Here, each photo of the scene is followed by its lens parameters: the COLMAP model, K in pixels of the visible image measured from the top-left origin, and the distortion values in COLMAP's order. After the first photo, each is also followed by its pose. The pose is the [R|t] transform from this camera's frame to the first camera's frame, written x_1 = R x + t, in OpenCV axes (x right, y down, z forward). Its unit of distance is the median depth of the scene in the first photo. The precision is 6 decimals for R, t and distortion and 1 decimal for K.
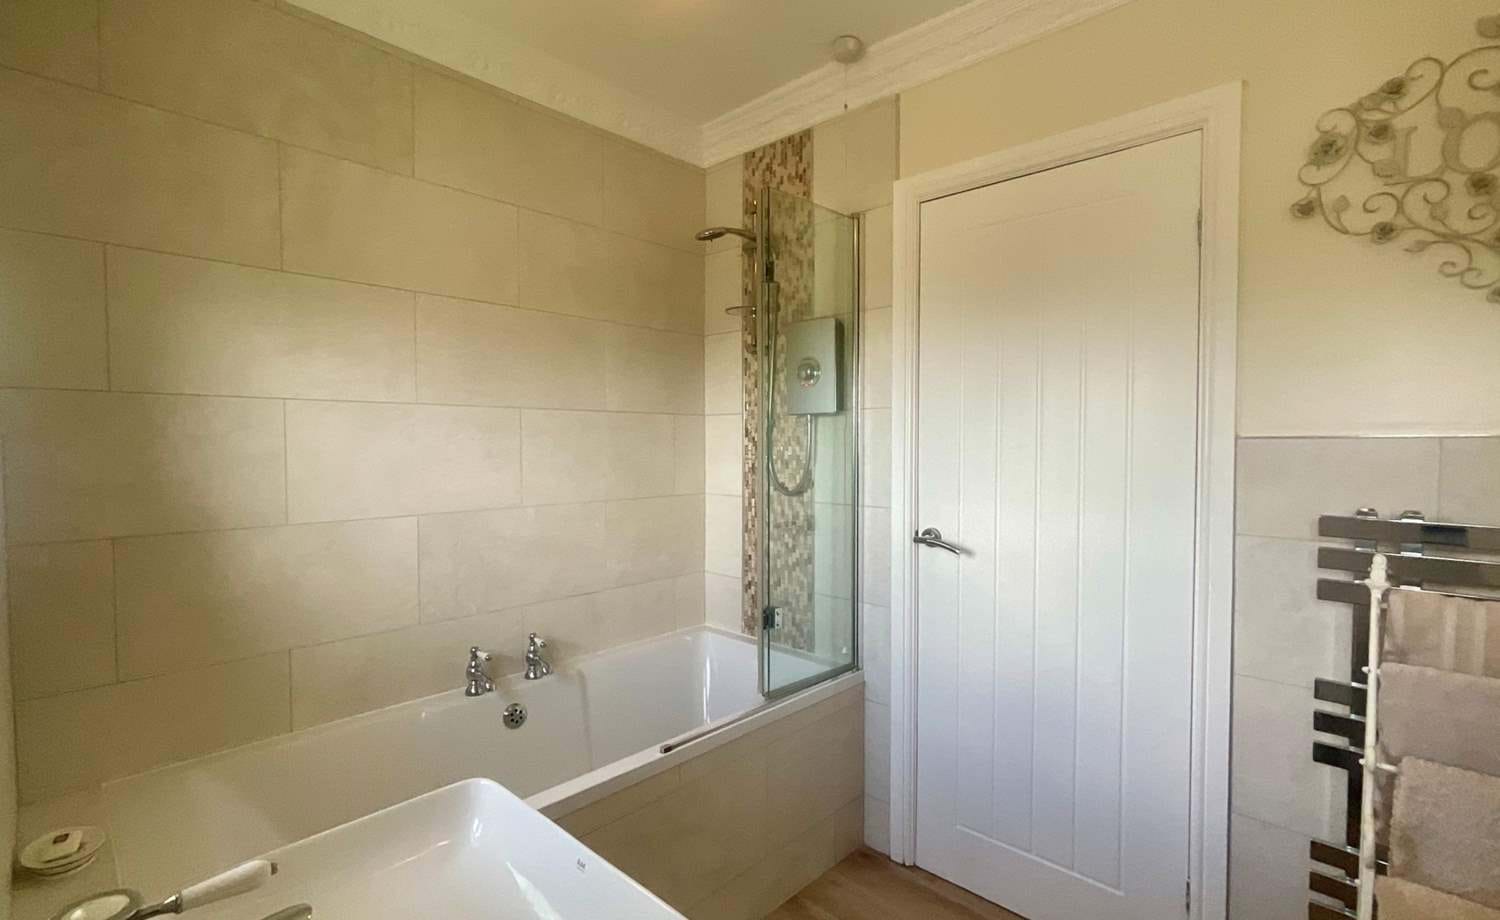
lens RADIAL K [[689.4, 0, 750.0], [0, 689.4, 460.0], [0, 0, 1]] dist [-0.002567, 0.001160]
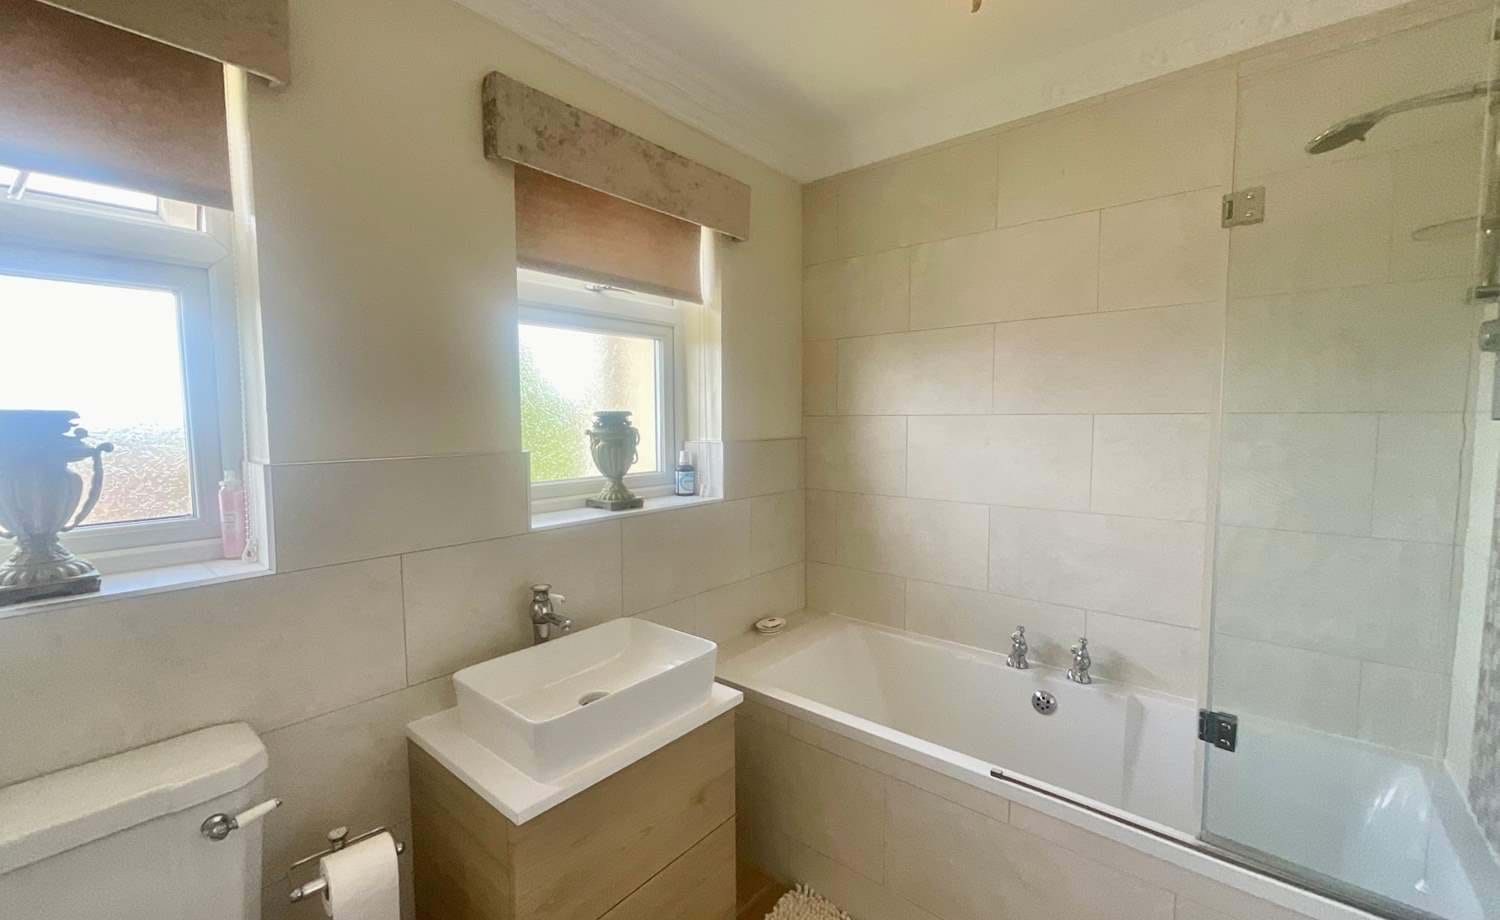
lens RADIAL K [[640.1, 0, 750.0], [0, 640.1, 460.0], [0, 0, 1]] dist [-0.000570, 0.000068]
pose [[0.053478, 0.076779, -0.995613, 0.632204], [-0.024053, 0.996849, 0.075582, -0.076191], [0.998279, 0.019905, 0.055156, 0.504840]]
